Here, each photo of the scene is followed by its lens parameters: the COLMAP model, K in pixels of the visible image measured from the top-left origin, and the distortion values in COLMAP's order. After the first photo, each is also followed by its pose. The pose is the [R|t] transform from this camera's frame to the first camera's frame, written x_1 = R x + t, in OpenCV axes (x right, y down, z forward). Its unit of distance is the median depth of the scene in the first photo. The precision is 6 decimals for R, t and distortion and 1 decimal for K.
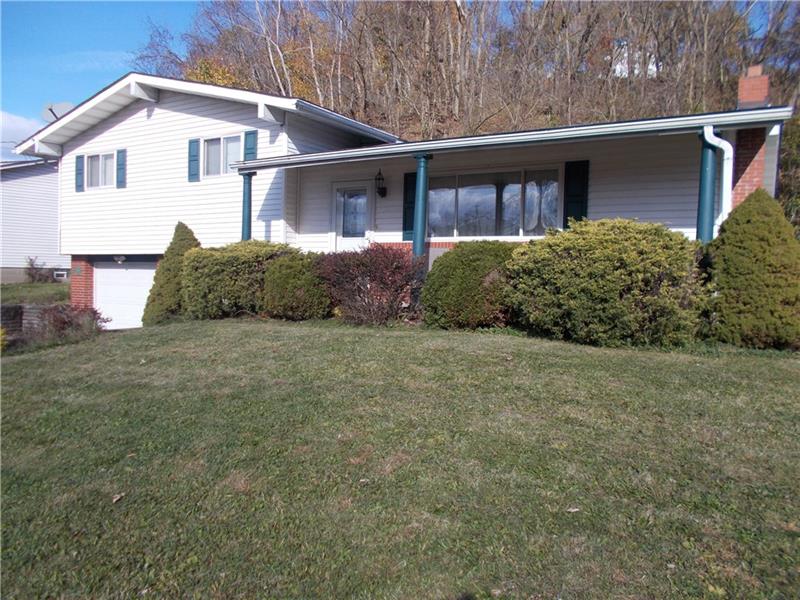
lens RADIAL K [[624.1, 0, 392.0], [0, 624.1, 298.2], [0, 0, 1]] dist [0.007417, 0.003898]
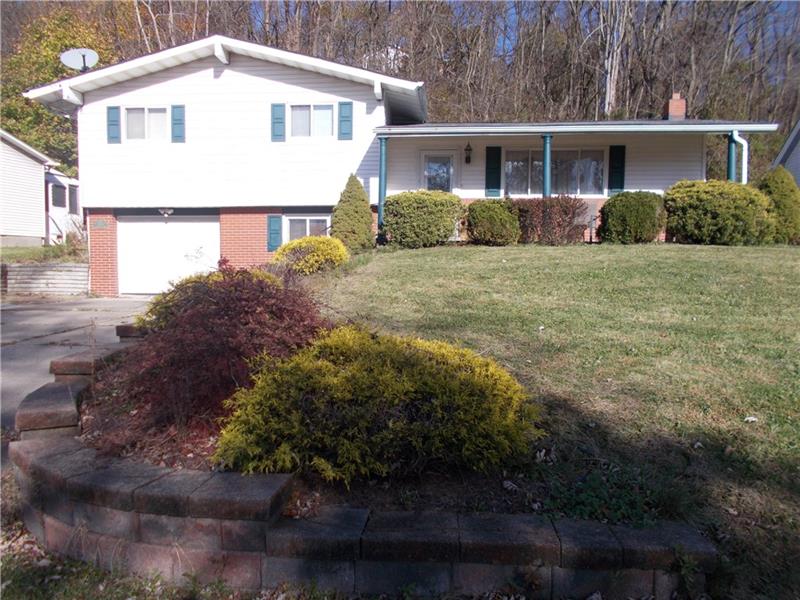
lens RADIAL K [[613.9, 0, 400.0], [0, 613.9, 300.0], [0, 0, 1]] dist [0.003524, 0.002954]
pose [[0.898782, -0.040412, 0.436529, -0.712876], [0.027228, 0.998966, 0.036421, 0.074499], [-0.437549, -0.020849, 0.898953, -0.110132]]
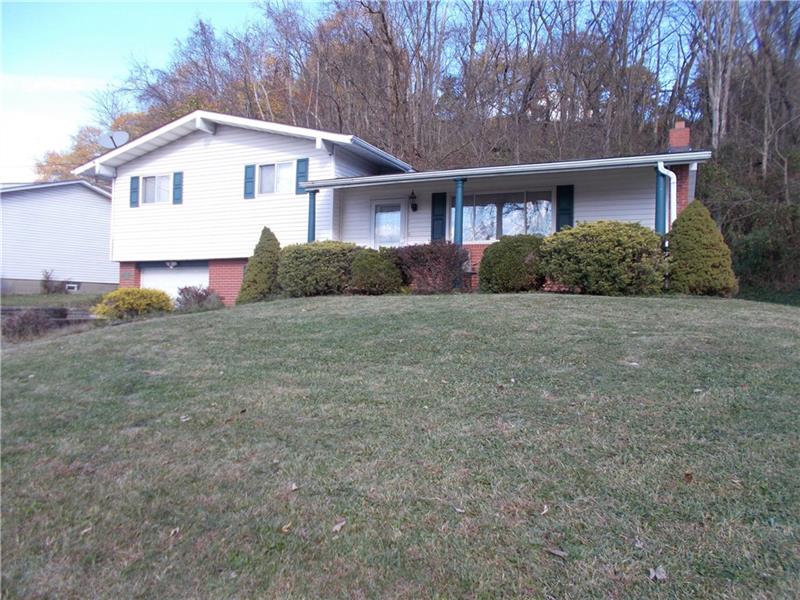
lens RADIAL K [[613.9, 0, 400.0], [0, 613.9, 300.0], [0, 0, 1]] dist [0.003524, 0.002954]
pose [[0.992667, -0.002971, 0.120848, -0.197207], [0.008607, 0.998898, -0.046145, 0.081138], [-0.120578, 0.046847, 0.991598, -0.256356]]
